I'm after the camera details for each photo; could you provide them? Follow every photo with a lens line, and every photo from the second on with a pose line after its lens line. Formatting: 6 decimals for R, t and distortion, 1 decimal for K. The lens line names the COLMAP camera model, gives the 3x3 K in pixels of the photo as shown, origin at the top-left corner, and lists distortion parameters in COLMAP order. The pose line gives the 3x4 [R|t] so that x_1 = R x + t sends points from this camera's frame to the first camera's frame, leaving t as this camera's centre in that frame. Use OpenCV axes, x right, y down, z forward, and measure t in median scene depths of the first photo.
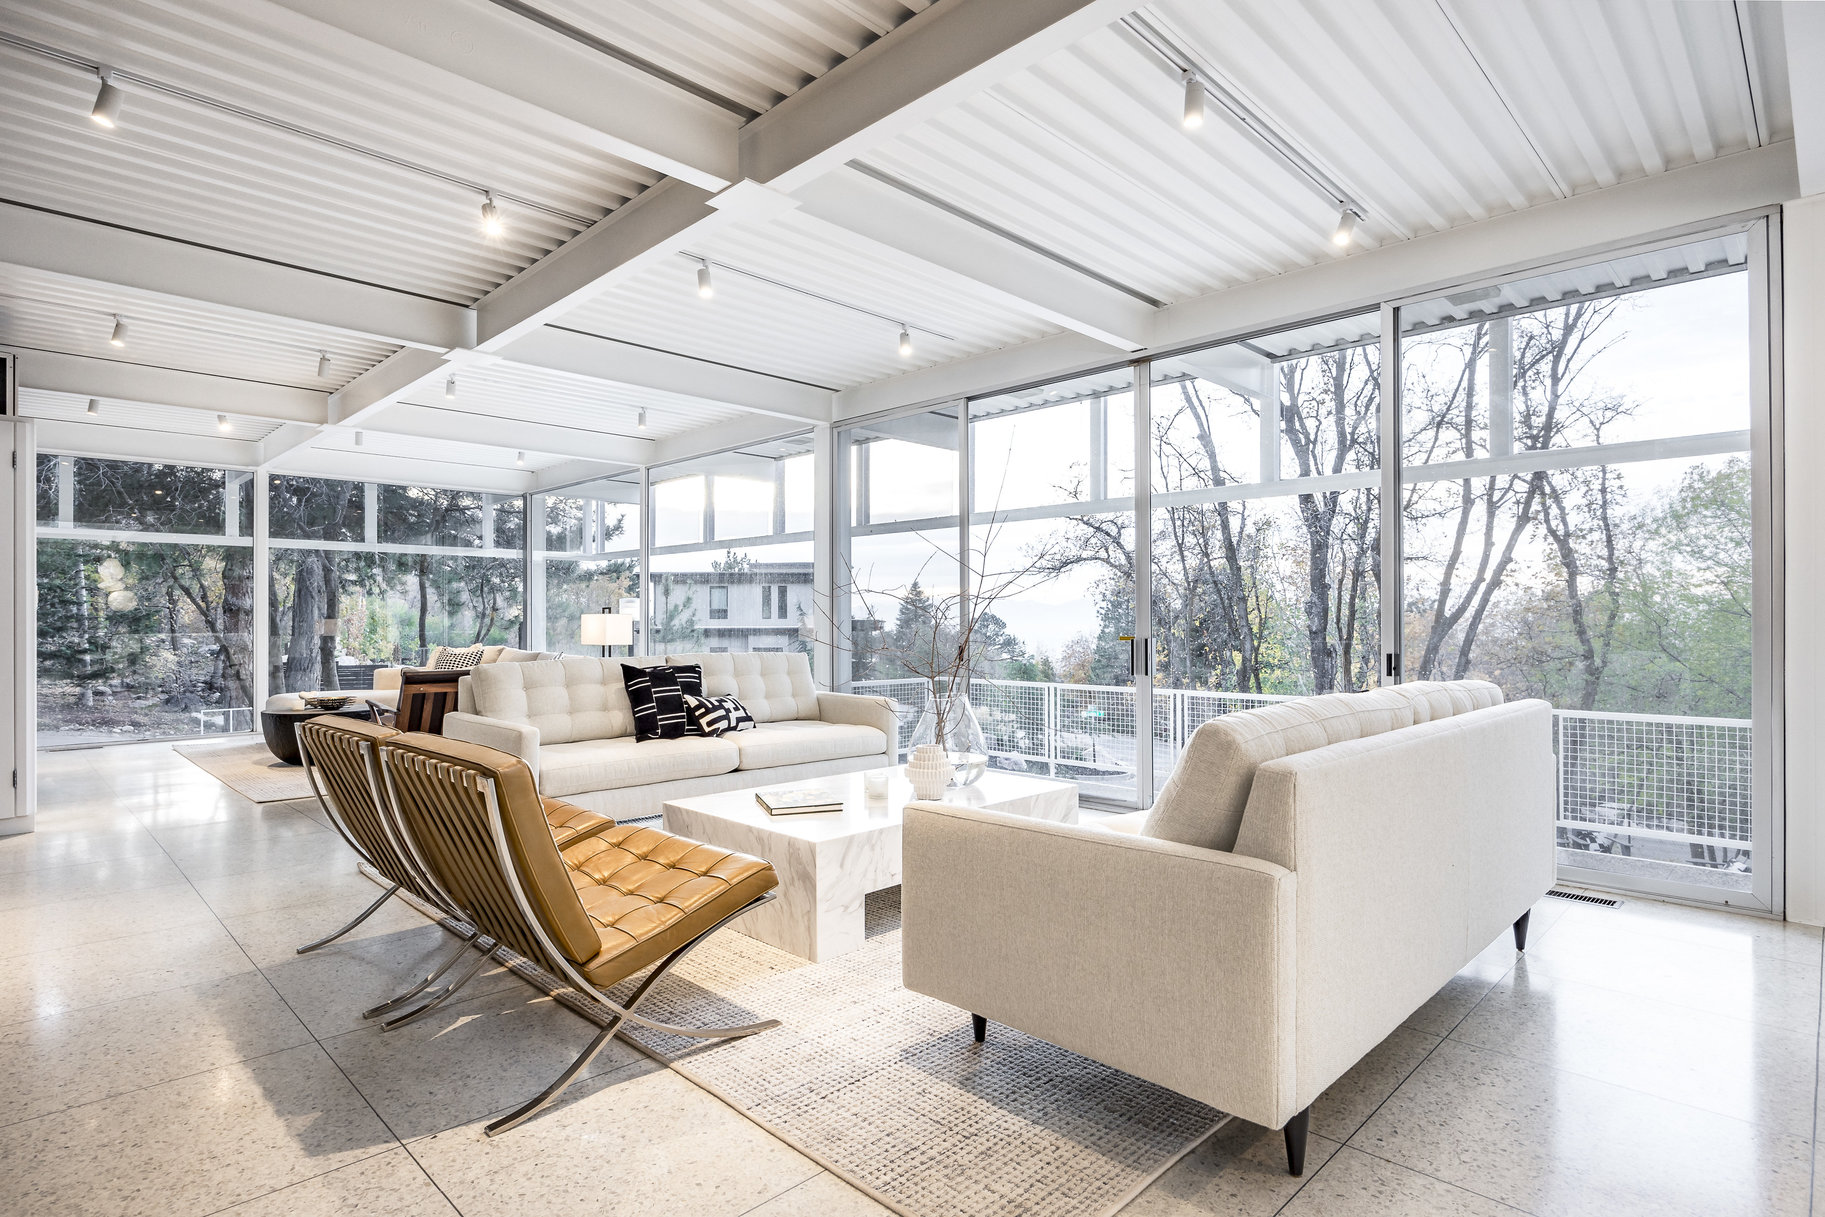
lens RADIAL K [[894.9, 0, 909.2], [0, 894.9, 614.6], [0, 0, 1]] dist [-0.010323, 0.001333]
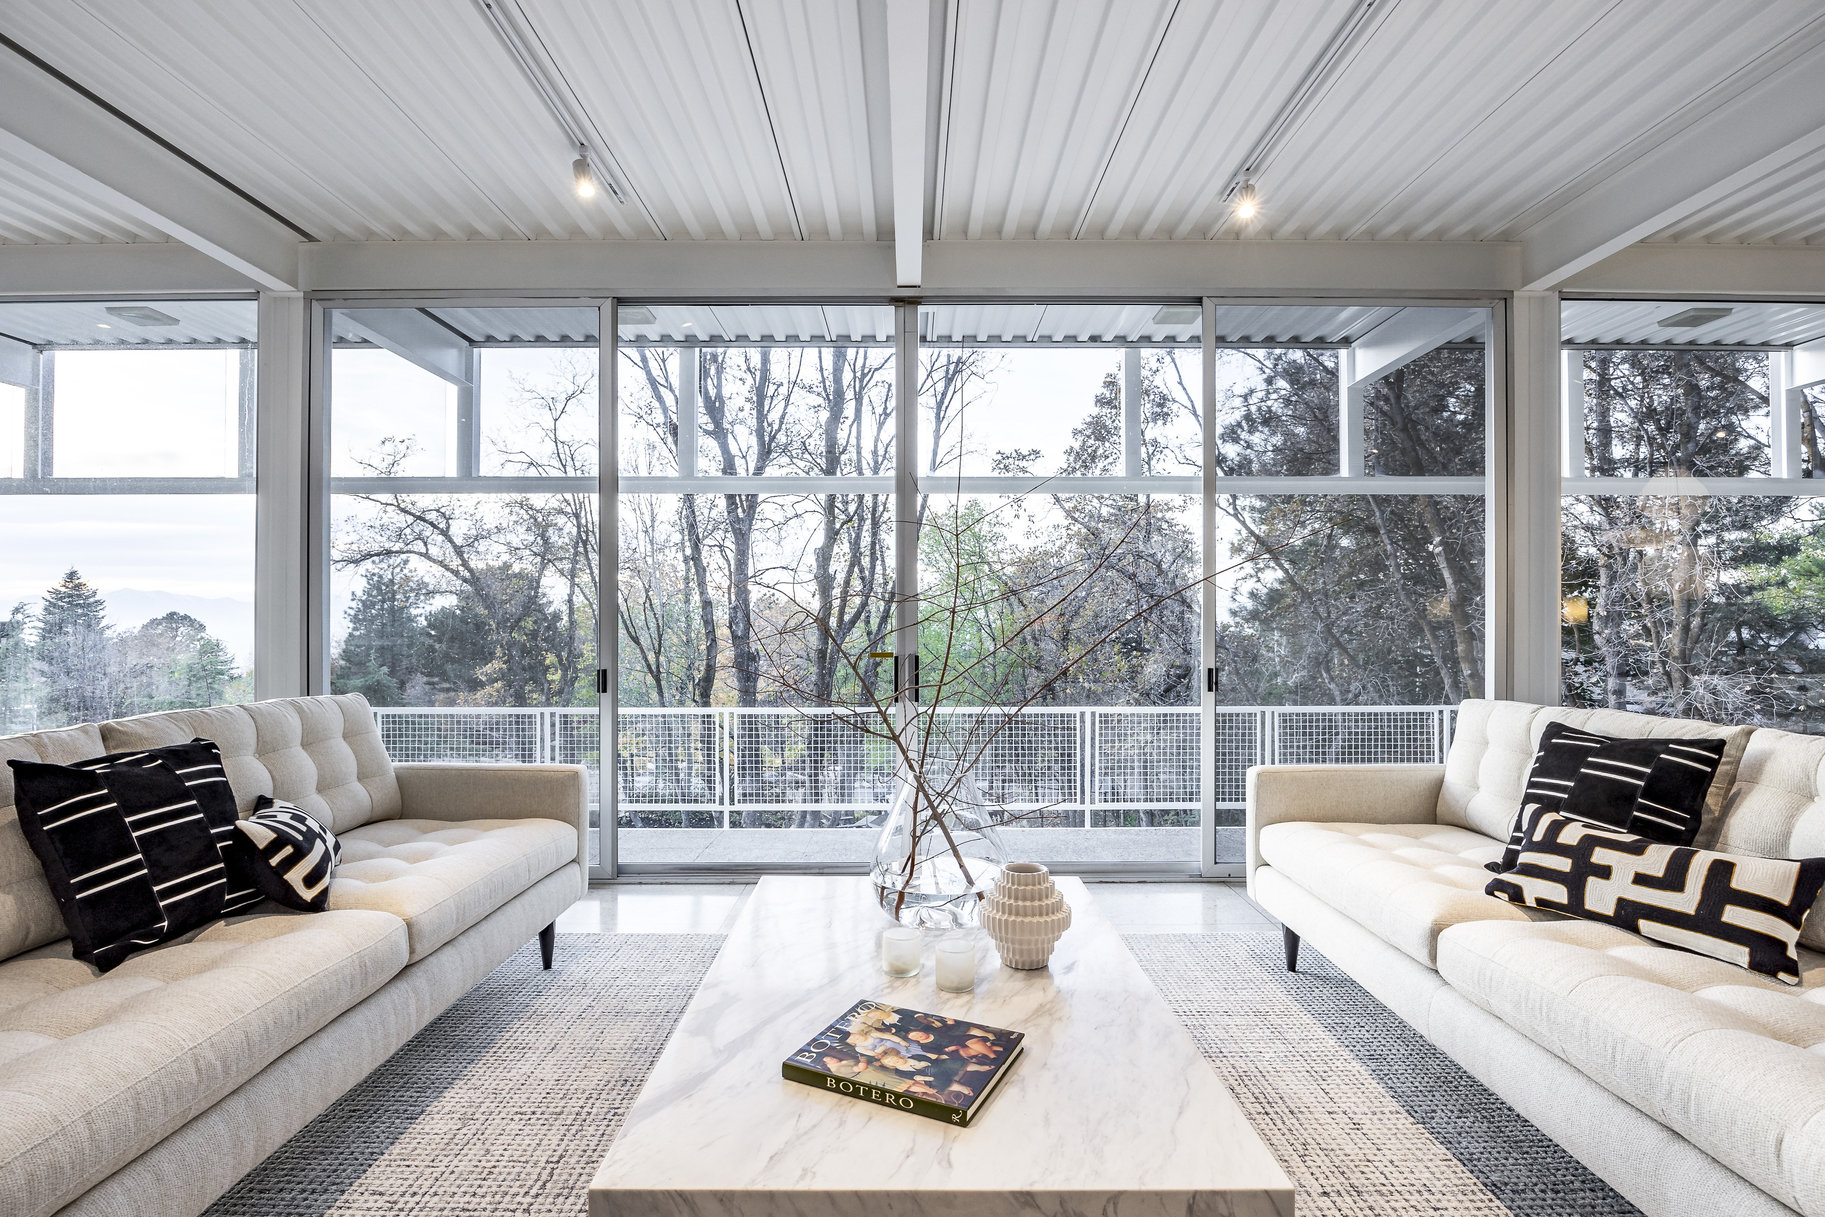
lens RADIAL K [[878.6, 0, 895.8], [0, 878.6, 614.3], [0, 0, 1]] dist [-0.008263, -0.000545]
pose [[0.723811, 0.008036, 0.689952, -0.258604], [-0.006107, 0.999968, -0.005241, -0.004535], [-0.689971, -0.000420, 0.723837, 0.415885]]
